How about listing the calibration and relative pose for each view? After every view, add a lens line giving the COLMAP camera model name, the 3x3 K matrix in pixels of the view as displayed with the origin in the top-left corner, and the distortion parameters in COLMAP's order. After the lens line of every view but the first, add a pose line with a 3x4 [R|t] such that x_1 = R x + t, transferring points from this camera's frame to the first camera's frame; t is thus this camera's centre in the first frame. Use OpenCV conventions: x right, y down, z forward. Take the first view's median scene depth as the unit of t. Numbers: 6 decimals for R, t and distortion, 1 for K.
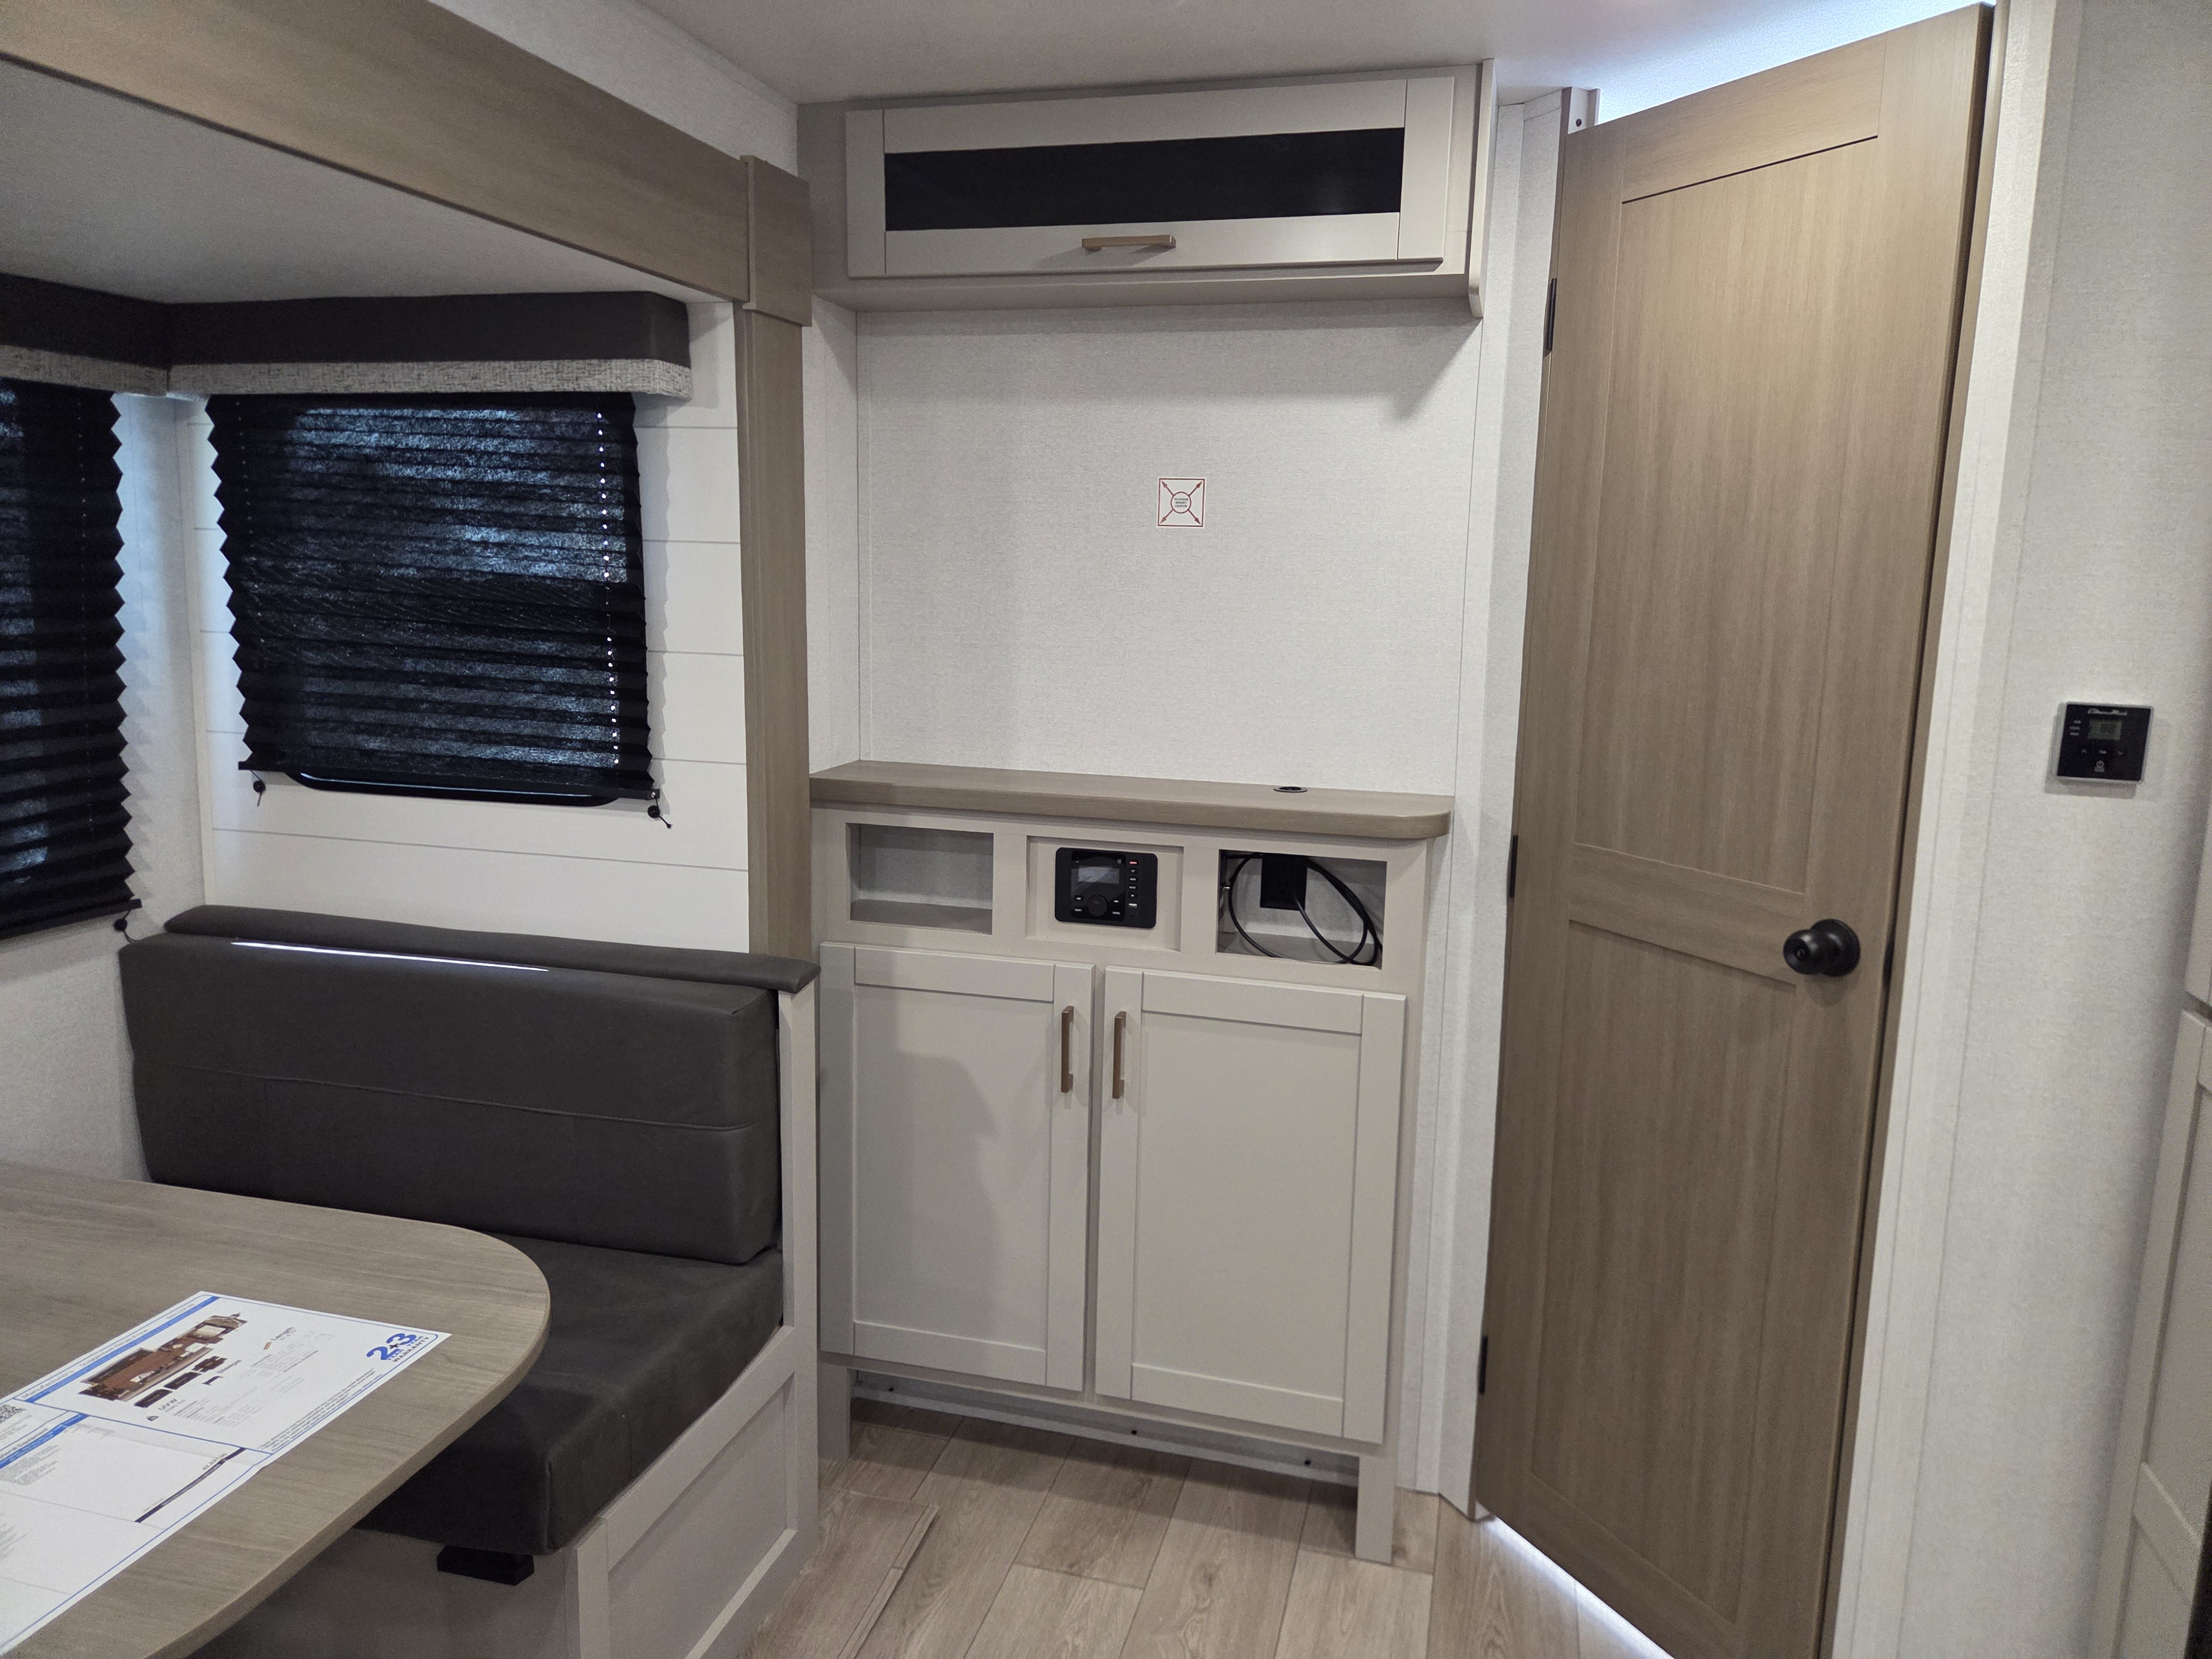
lens RADIAL K [[1490.5, 0, 1127.3], [0, 1490.5, 795.4], [0, 0, 1]] dist [0.059023, -0.051978]
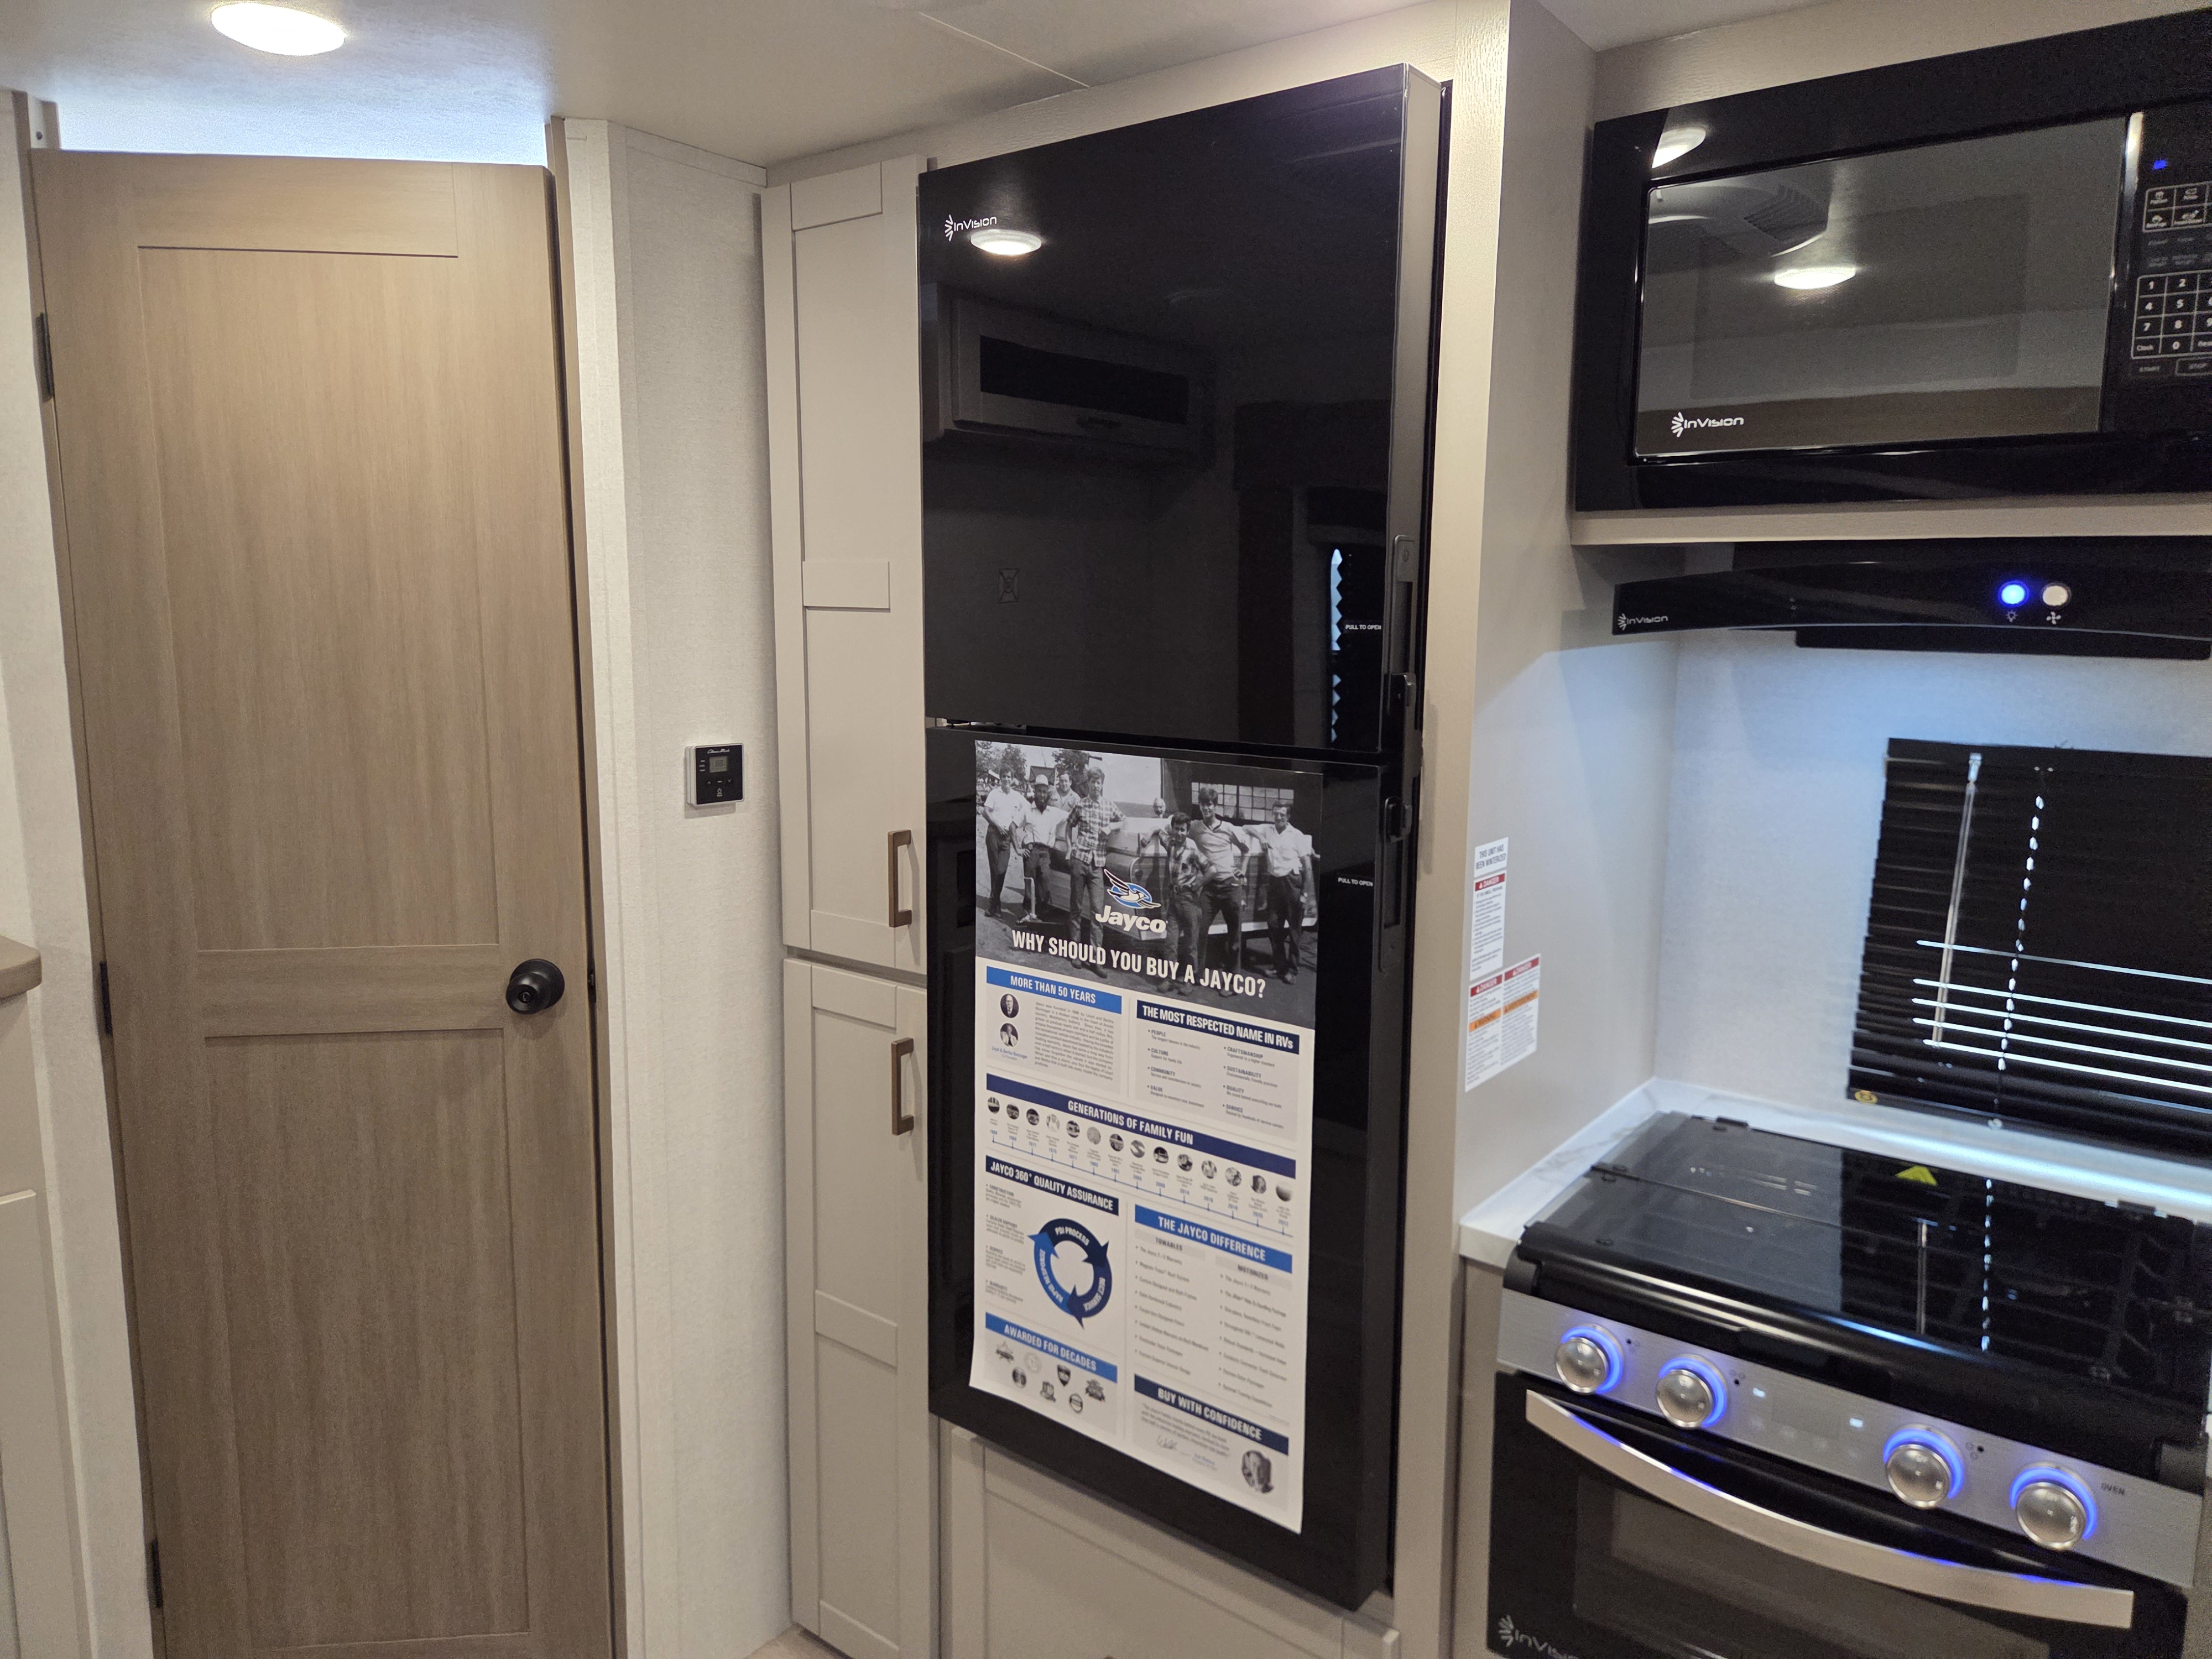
lens RADIAL K [[1490.5, 0, 1121.1], [0, 1490.5, 785.4], [0, 0, 1]] dist [0.059023, -0.051978]
pose [[0.392009, -0.140684, 0.909141, -0.287277], [0.144882, 0.985347, 0.090005, -0.066672], [-0.908481, 0.096436, 0.406647, 0.118480]]
